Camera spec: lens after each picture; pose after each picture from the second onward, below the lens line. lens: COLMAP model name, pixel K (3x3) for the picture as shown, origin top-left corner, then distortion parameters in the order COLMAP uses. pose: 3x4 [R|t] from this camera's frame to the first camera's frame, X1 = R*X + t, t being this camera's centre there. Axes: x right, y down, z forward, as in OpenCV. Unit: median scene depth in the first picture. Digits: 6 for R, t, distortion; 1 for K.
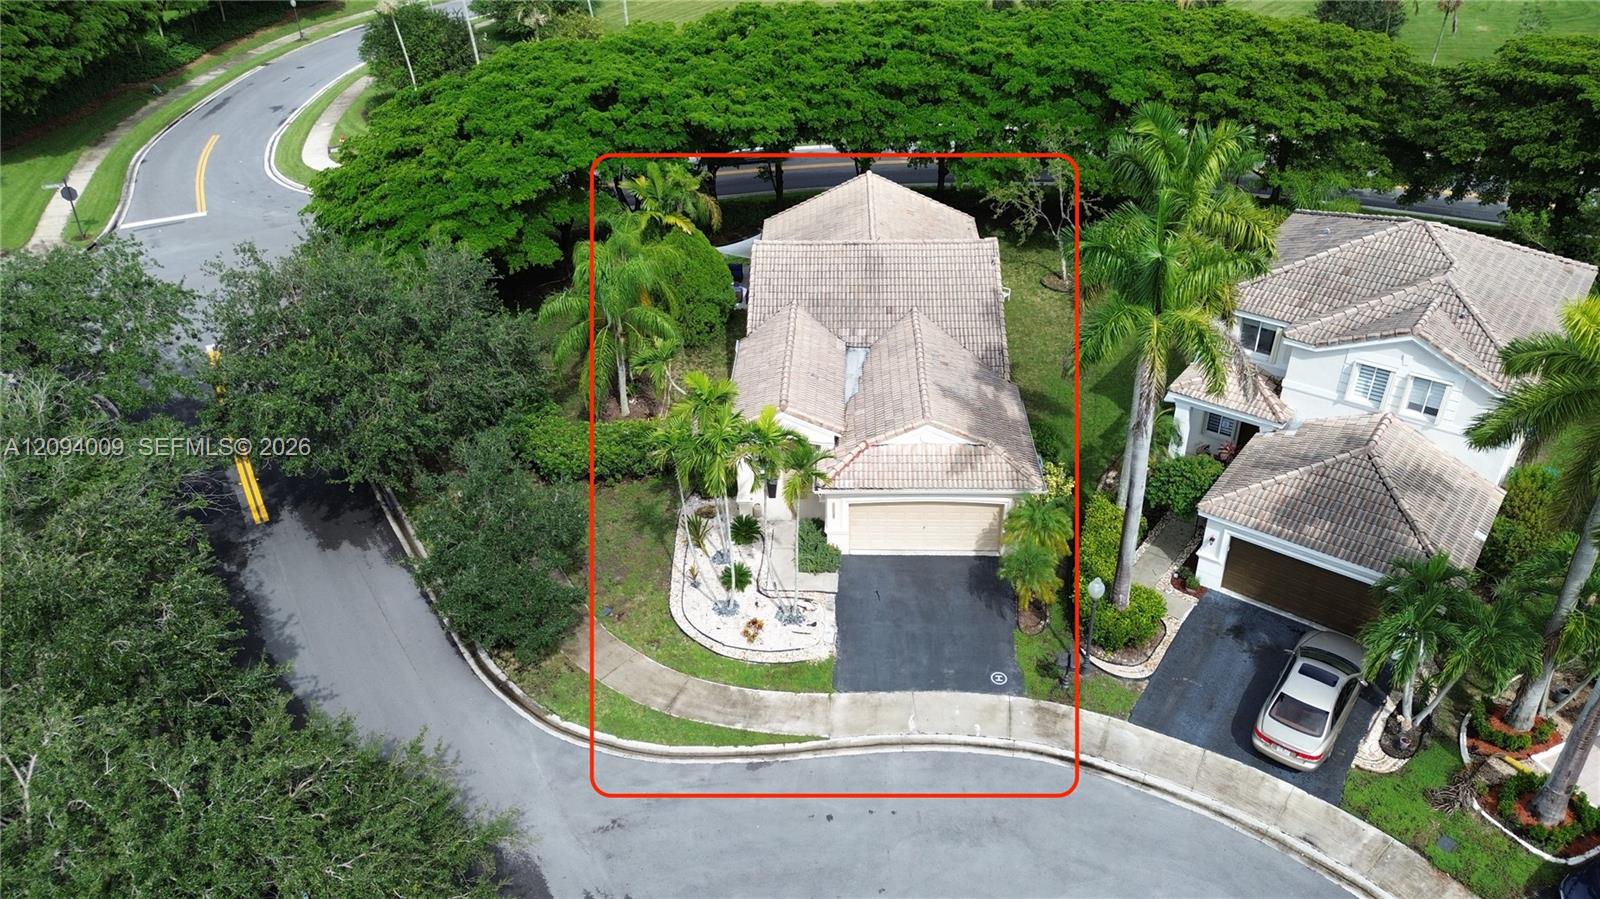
lens RADIAL K [[1130.8, 0, 800.0], [0, 1130.8, 449.5], [0, 0, 1]] dist [0.040262, -0.004820]
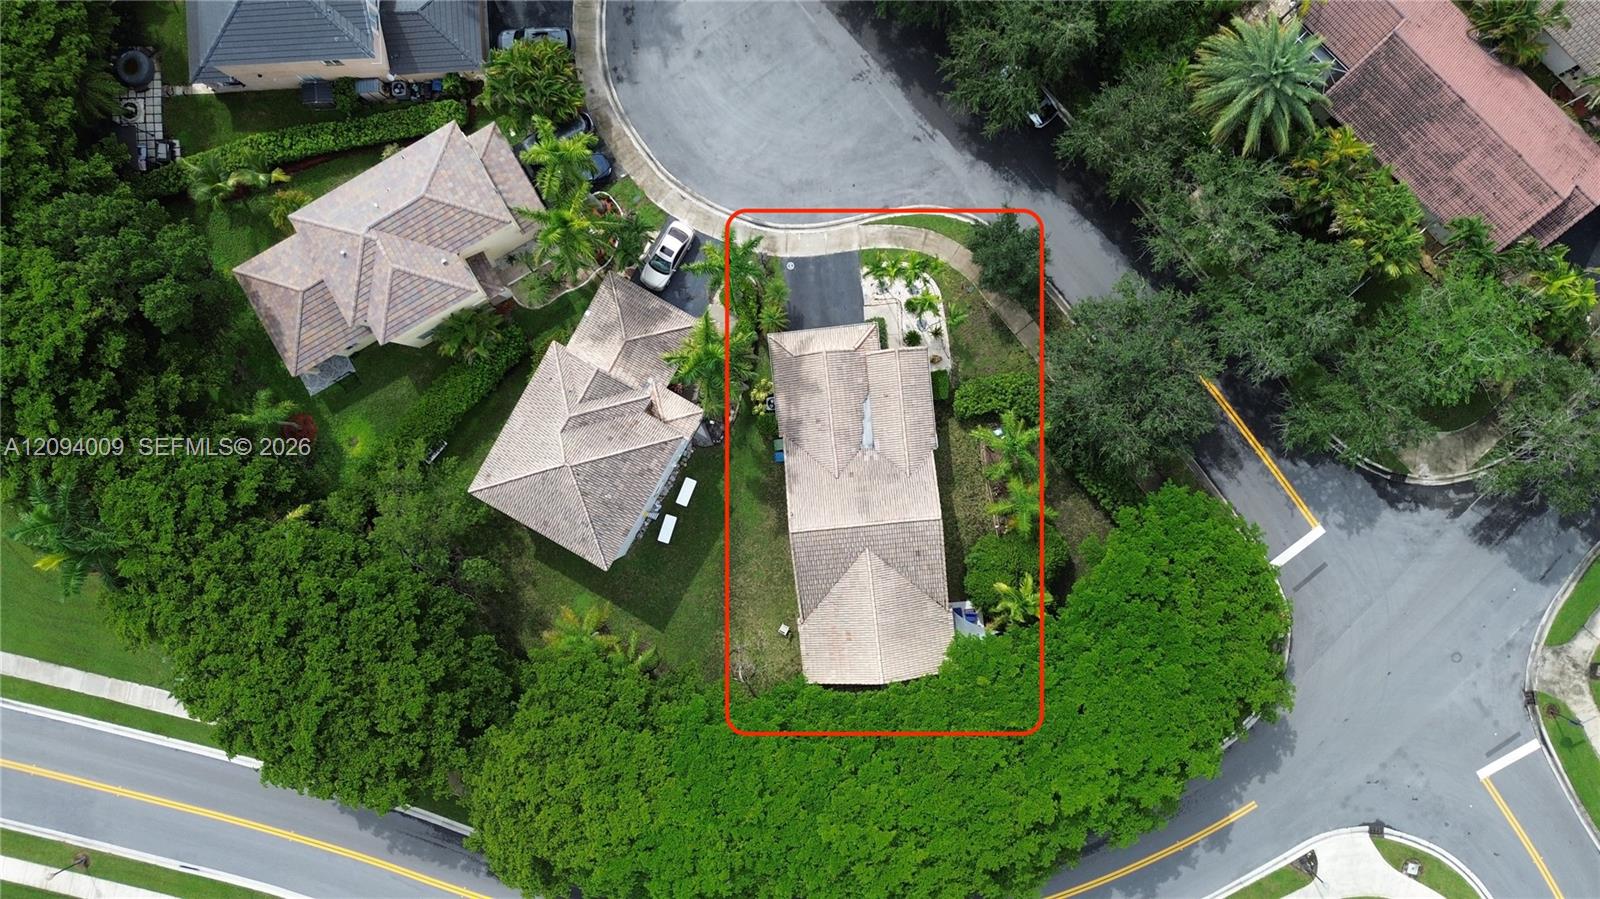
lens RADIAL K [[1130.8, 0, 800.0], [0, 1130.8, 449.5], [0, 0, 1]] dist [0.040262, -0.004820]
pose [[-0.988525, 0.132397, 0.072727, 0.031752], [-0.010874, -0.542577, 0.839936, -1.798381], [0.150665, 0.829507, 0.537791, 0.049060]]
